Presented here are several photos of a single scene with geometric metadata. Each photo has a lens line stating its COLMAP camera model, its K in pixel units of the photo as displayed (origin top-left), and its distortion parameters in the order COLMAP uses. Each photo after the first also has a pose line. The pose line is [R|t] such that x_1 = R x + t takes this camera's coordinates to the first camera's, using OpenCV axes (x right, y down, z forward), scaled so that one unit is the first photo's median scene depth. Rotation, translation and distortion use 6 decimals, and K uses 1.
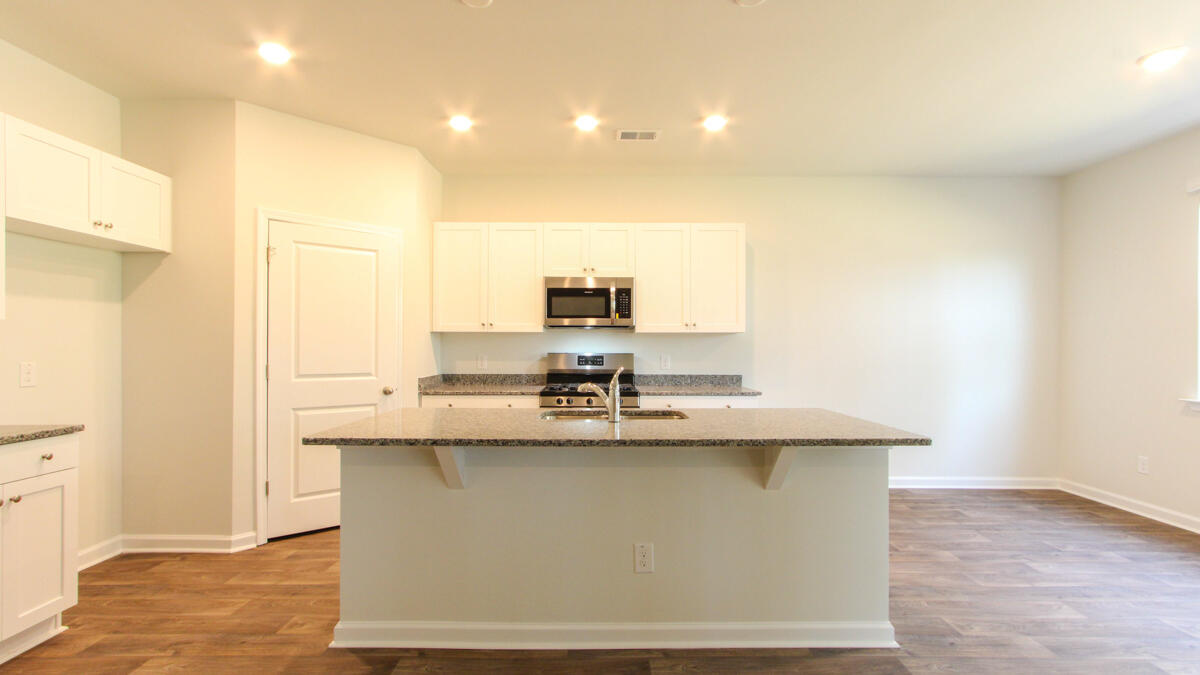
lens RADIAL K [[560.8, 0, 603.4], [0, 560.8, 344.8], [0, 0, 1]] dist [0.003995, 0.004670]
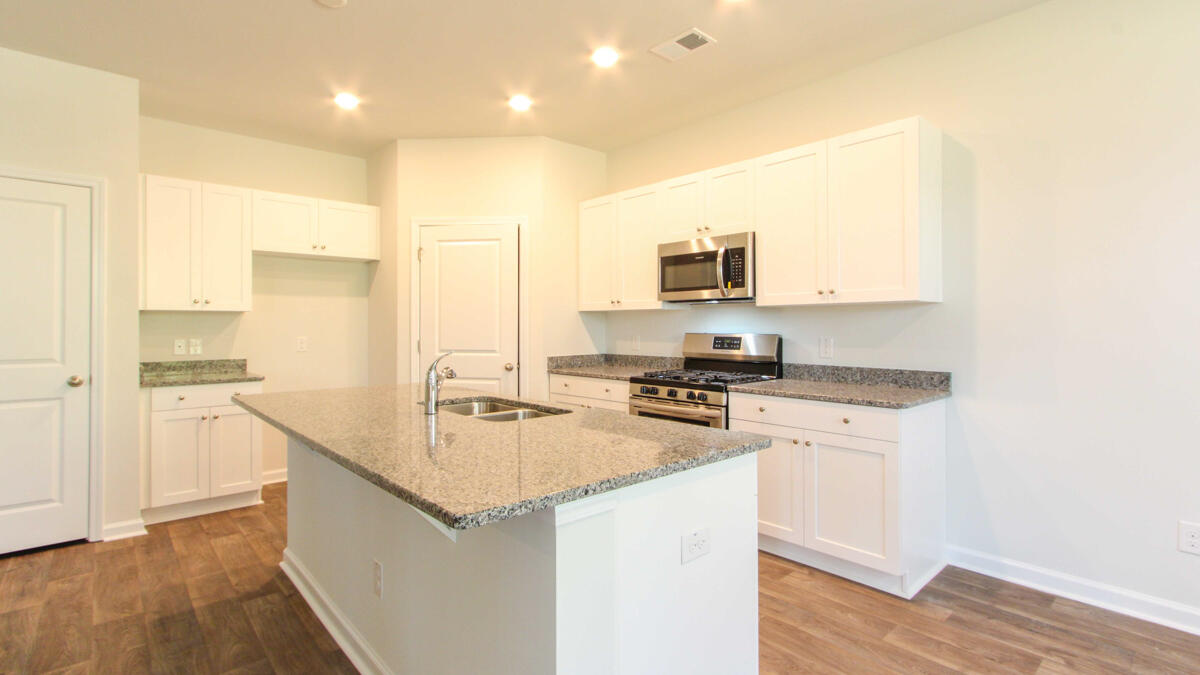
lens RADIAL K [[560.8, 0, 608.0], [0, 560.8, 331.6], [0, 0, 1]] dist [0.003995, 0.004670]
pose [[0.667499, 0.002530, -0.744607, 0.482553], [0.004226, 0.999965, 0.007186, 0.005745], [0.744599, -0.007944, 0.667465, 0.367206]]
